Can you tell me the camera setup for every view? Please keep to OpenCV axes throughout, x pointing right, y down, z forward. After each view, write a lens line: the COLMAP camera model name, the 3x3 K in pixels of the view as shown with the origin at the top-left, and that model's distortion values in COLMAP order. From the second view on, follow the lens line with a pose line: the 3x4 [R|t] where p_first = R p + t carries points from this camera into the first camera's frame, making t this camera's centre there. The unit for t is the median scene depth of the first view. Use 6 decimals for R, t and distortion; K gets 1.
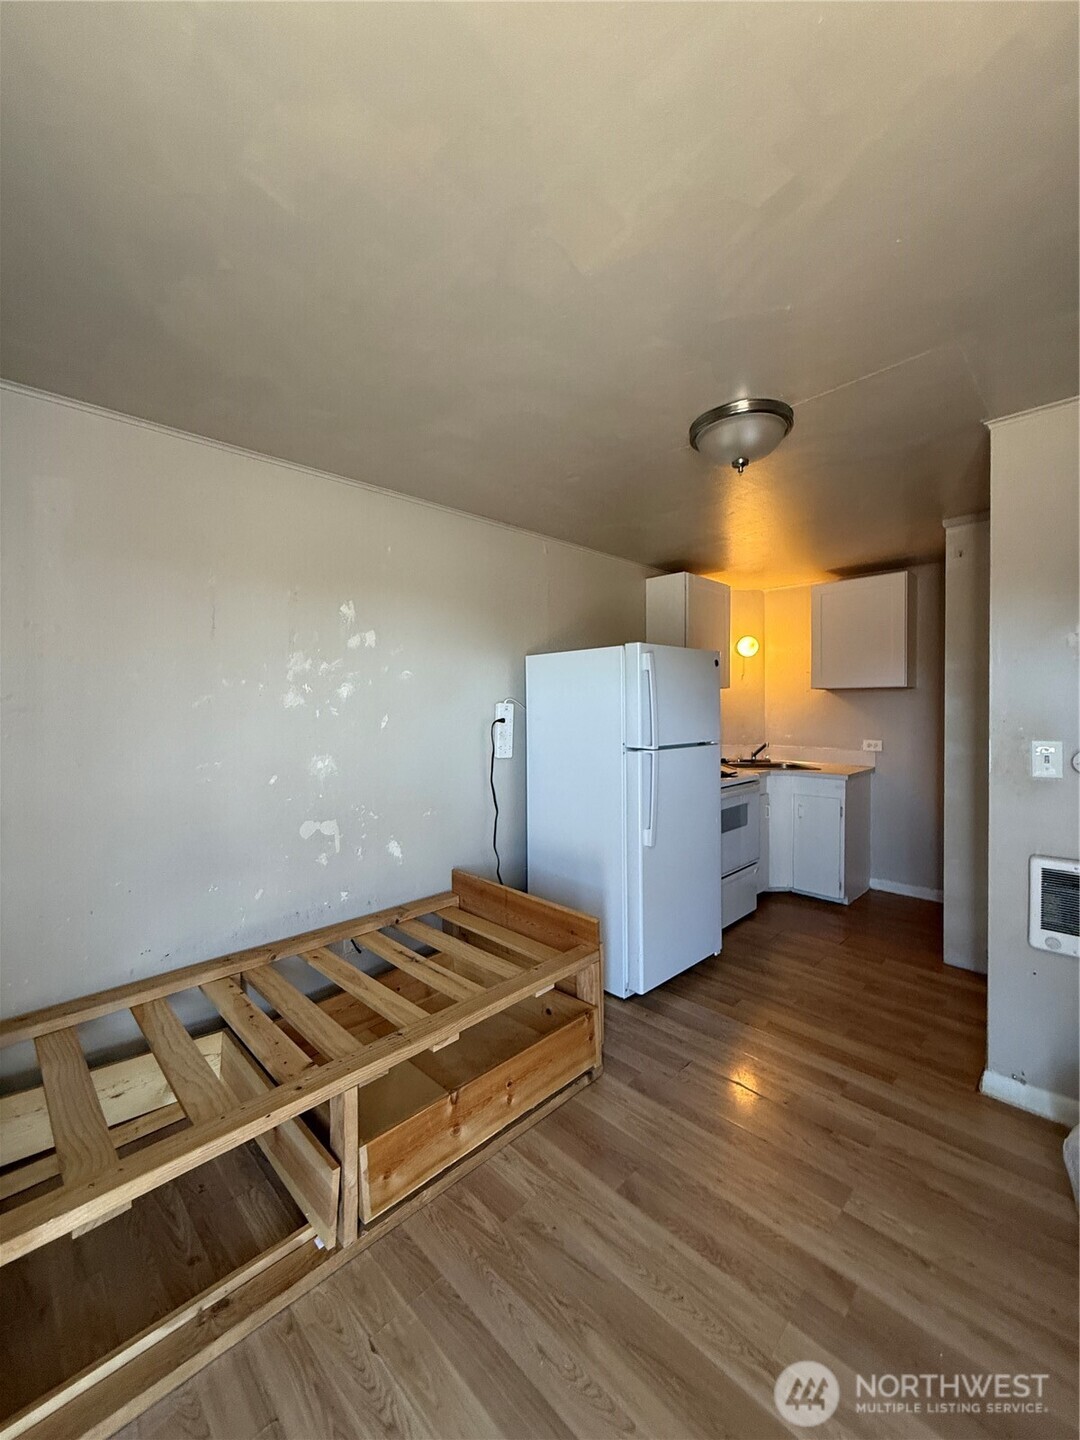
lens RADIAL K [[574.1, 0, 543.5], [0, 574.1, 712.8], [0, 0, 1]] dist [0.000376, 0.000209]
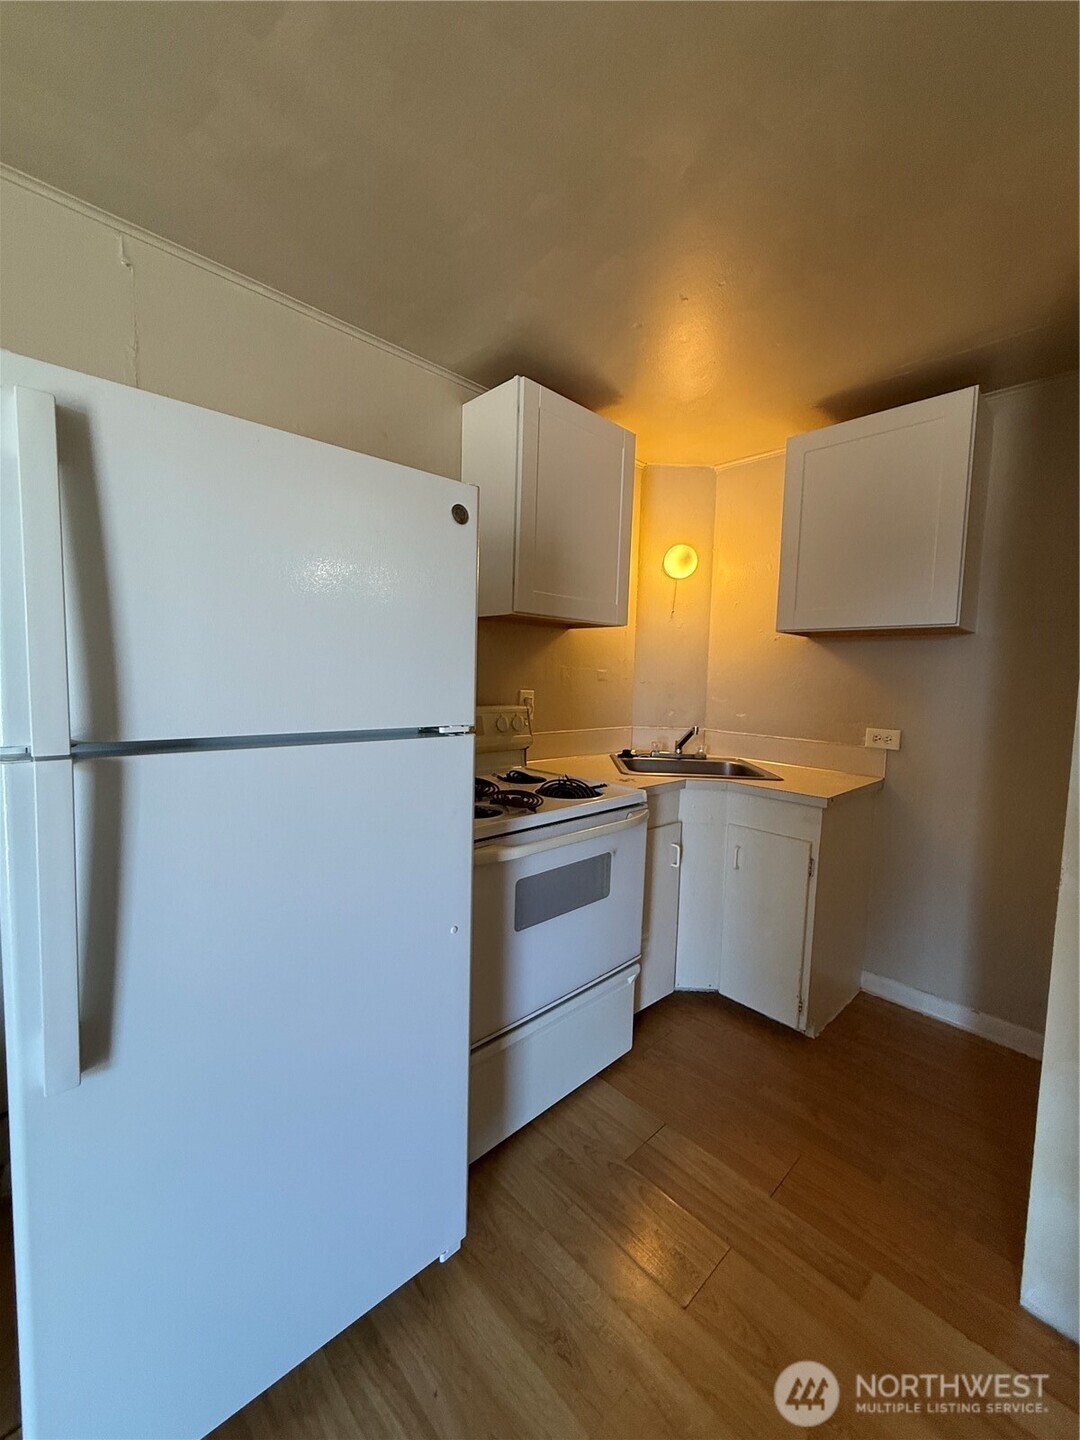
lens RADIAL K [[574.1, 0, 536.3], [0, 574.1, 719.0], [0, 0, 1]] dist [0.000376, 0.000209]
pose [[0.999123, 0.030884, -0.028258, 0.266743], [-0.029078, 0.997638, 0.062233, 0.014347], [0.030113, -0.061357, 0.997662, 0.459335]]
